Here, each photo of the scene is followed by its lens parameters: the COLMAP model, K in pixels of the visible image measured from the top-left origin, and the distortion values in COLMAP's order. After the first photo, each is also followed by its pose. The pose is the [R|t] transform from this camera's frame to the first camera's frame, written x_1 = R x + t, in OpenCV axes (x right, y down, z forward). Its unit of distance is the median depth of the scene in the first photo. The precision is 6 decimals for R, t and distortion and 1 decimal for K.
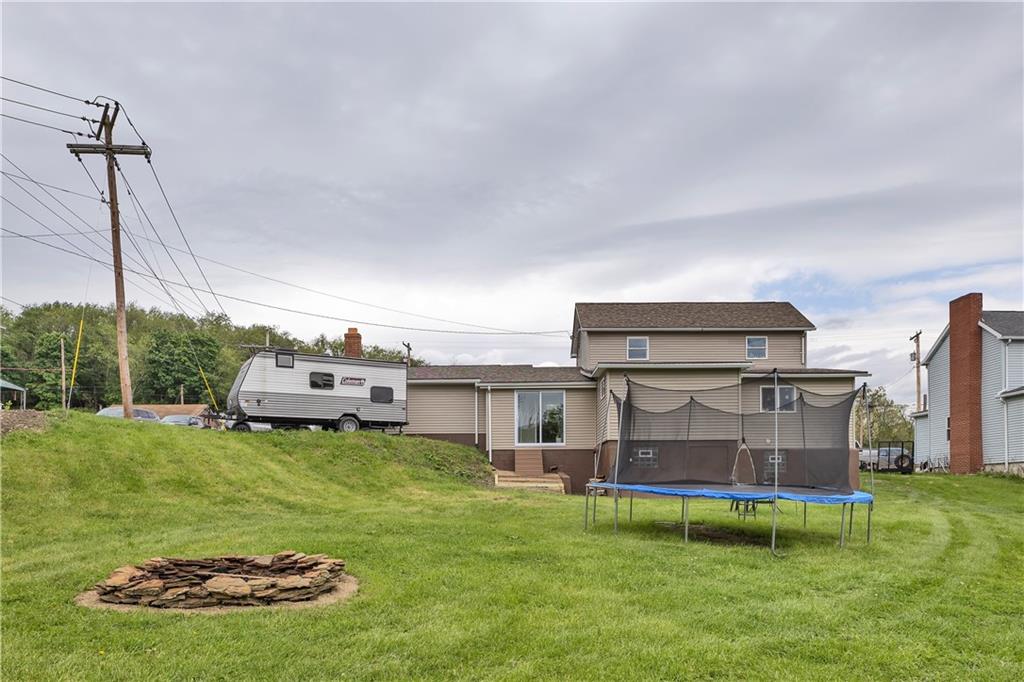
lens RADIAL K [[480.1, 0, 513.3], [0, 480.1, 342.3], [0, 0, 1]] dist [0.000165, 0.001079]
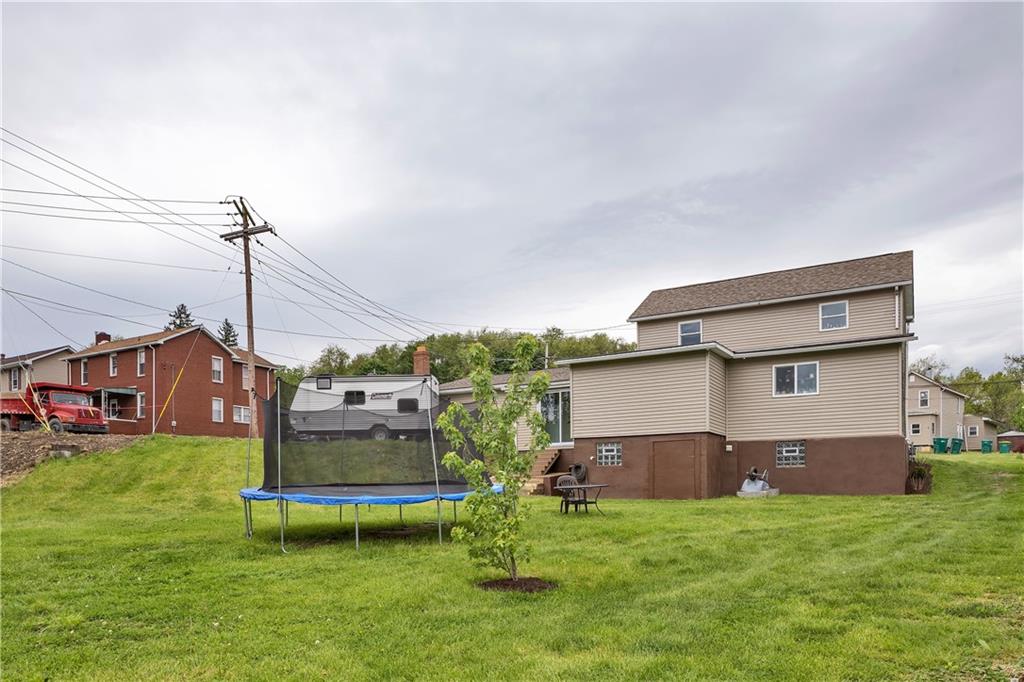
lens RADIAL K [[480.1, 0, 514.5], [0, 480.1, 340.3], [0, 0, 1]] dist [0.000165, 0.001079]
pose [[0.925004, -0.117076, -0.361471, 0.385830], [0.114461, 0.993013, -0.028719, 0.018446], [0.362308, -0.014810, 0.931941, 0.049869]]
